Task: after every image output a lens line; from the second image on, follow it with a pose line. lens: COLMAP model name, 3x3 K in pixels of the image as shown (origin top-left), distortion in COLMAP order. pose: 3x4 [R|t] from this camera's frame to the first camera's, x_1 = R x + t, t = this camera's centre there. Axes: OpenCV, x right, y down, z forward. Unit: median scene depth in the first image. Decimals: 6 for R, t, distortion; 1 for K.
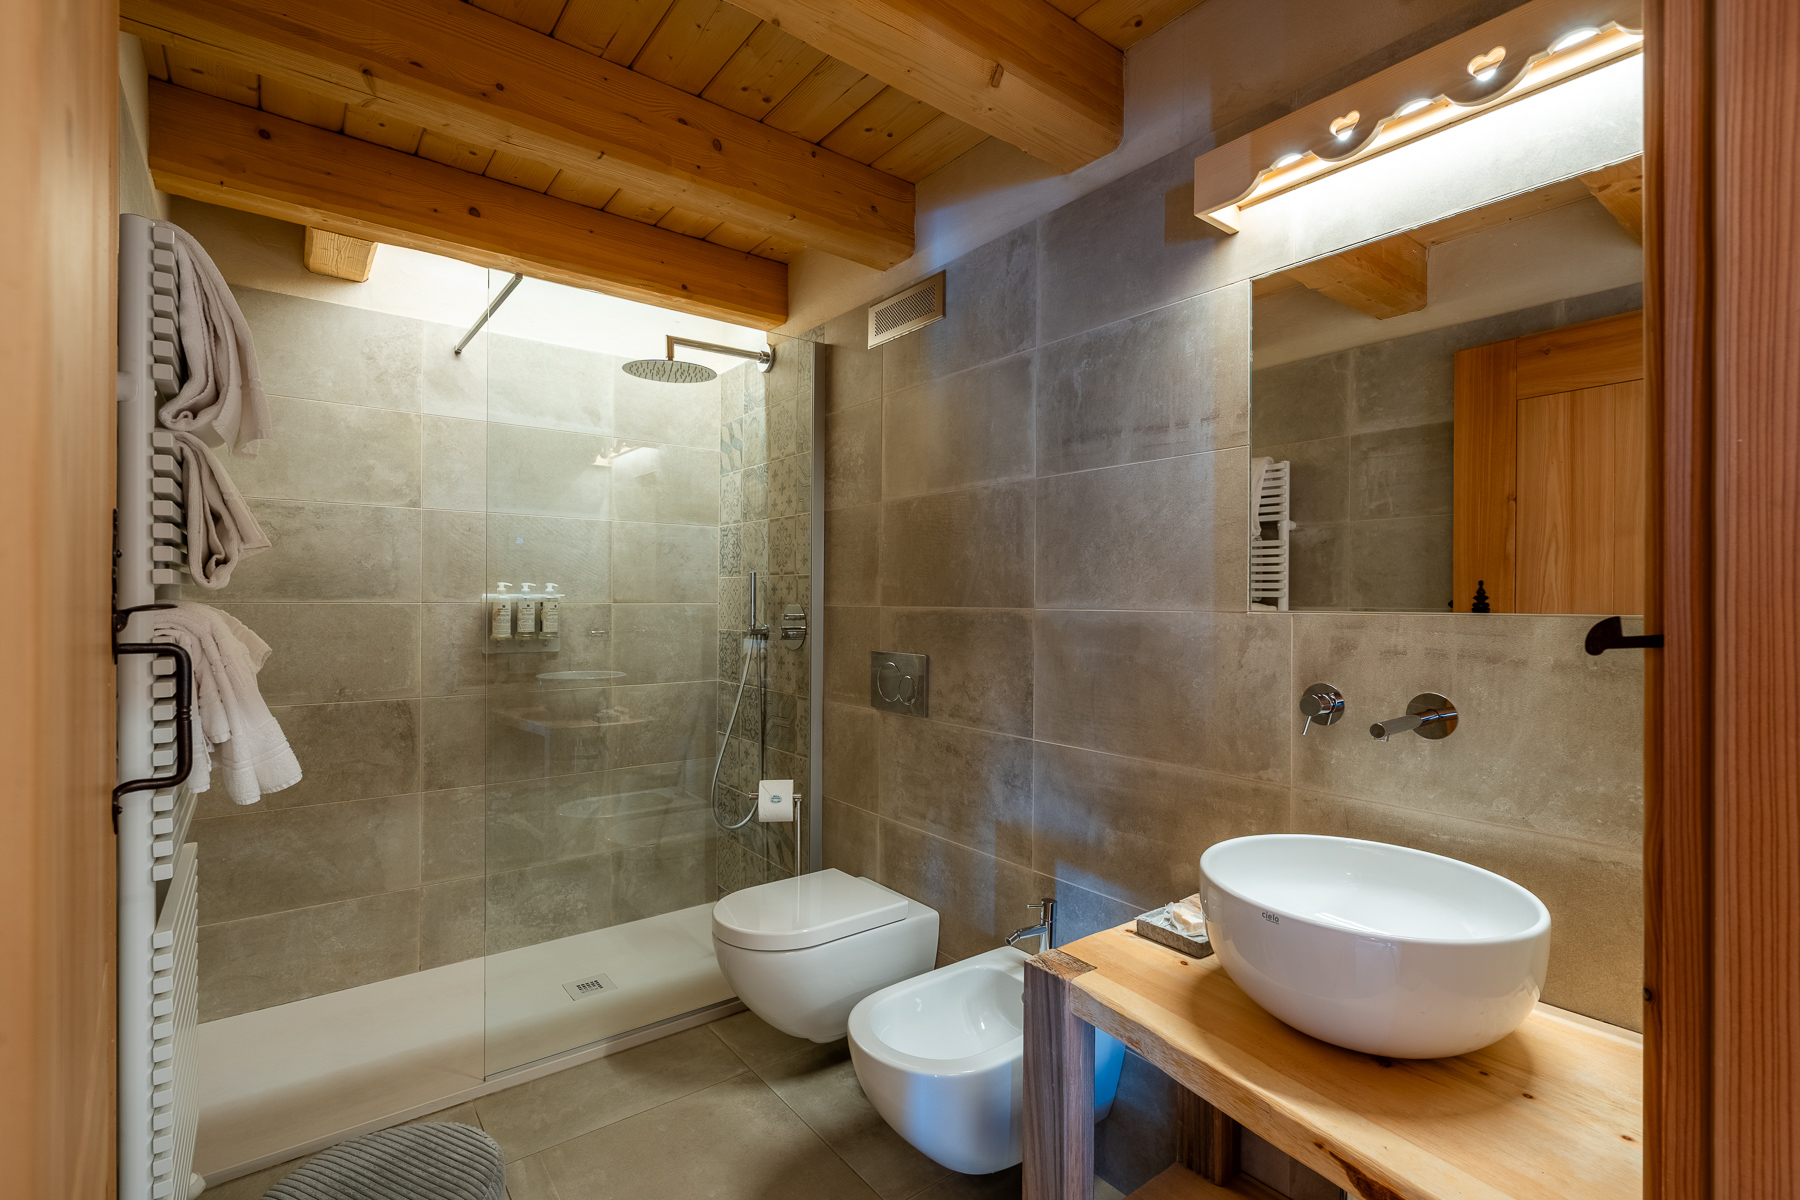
lens RADIAL K [[820.7, 0, 898.9], [0, 820.7, 599.9], [0, 0, 1]] dist [-0.003836, -0.000016]
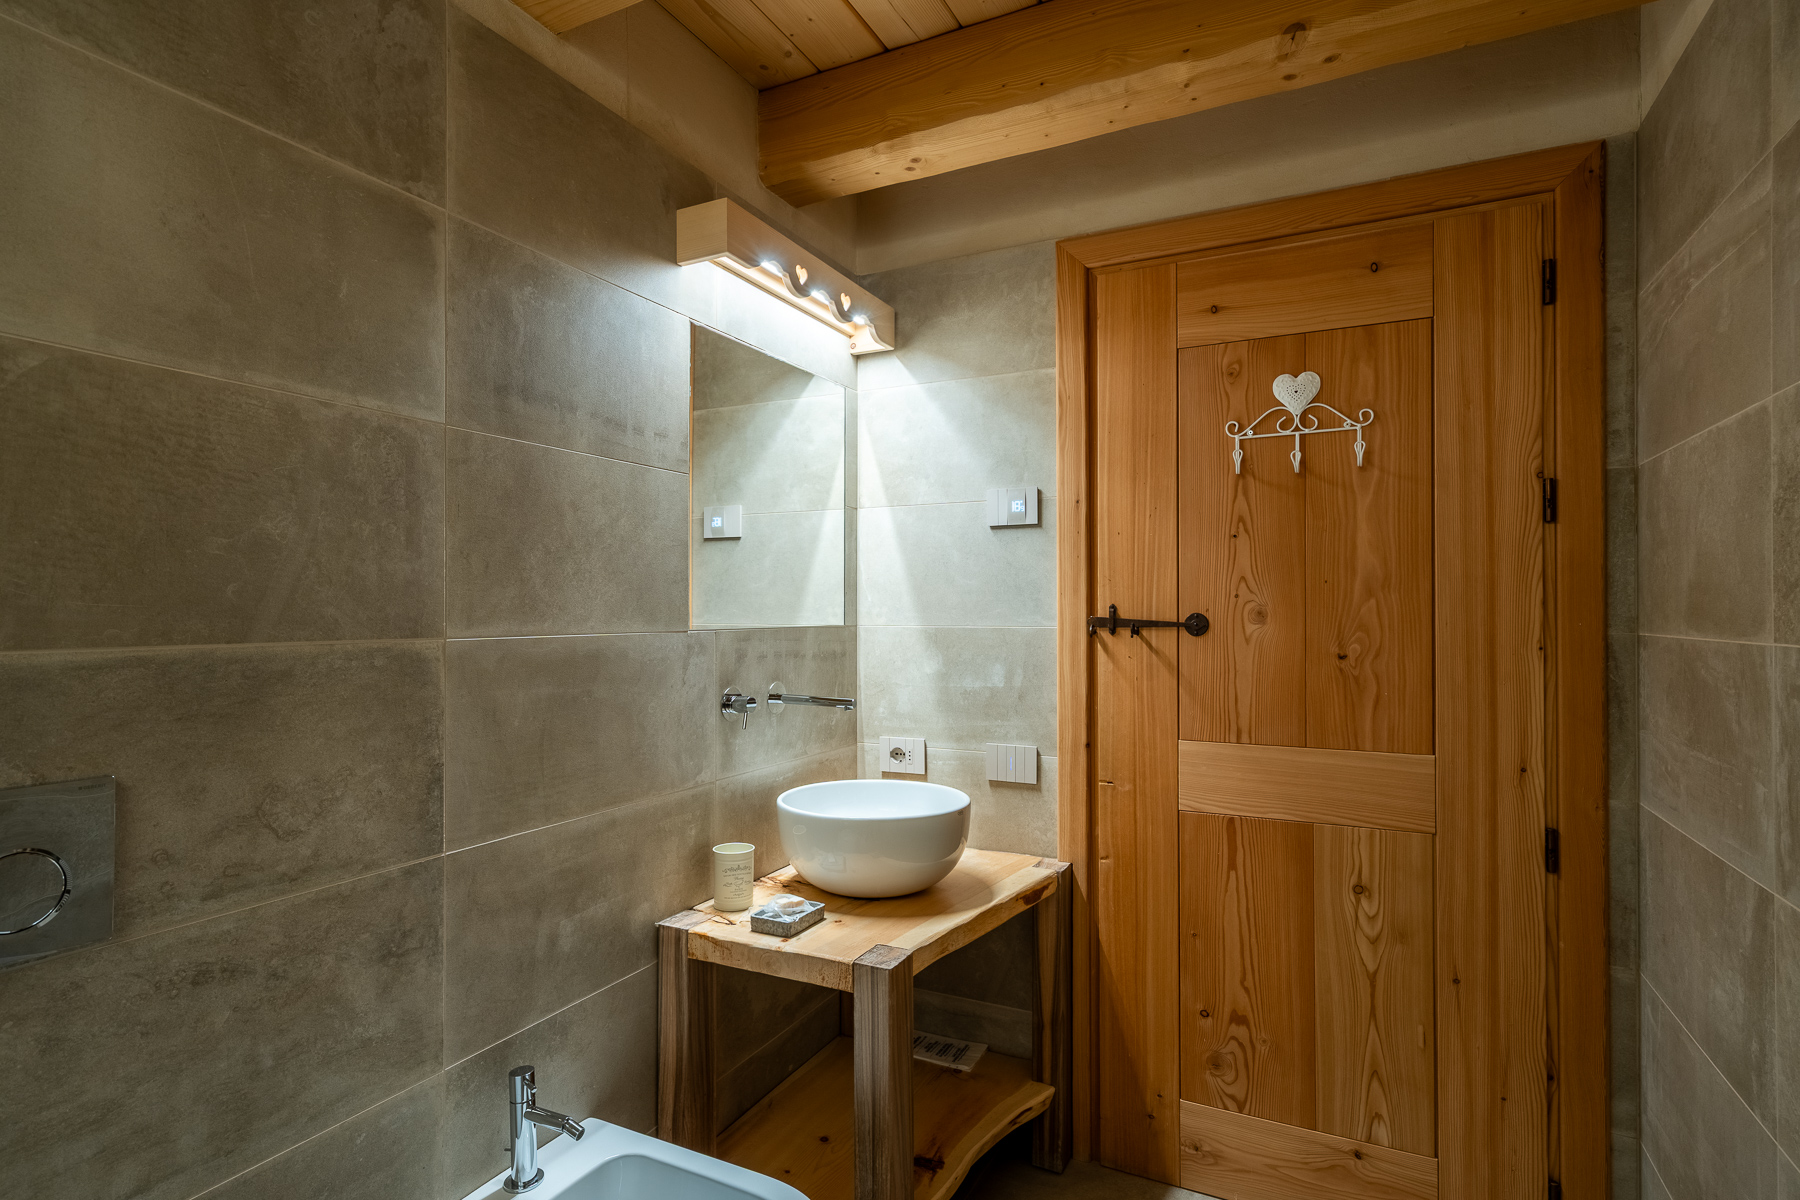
lens RADIAL K [[911.0, 0, 897.5], [0, 911.0, 606.3], [0, 0, 1]] dist [0.006598, 0.000411]
pose [[-0.437105, -0.000934, 0.899410, -0.592845], [-0.003310, 0.999994, -0.000570, -0.014055], [-0.899405, -0.003226, -0.437105, 0.996647]]
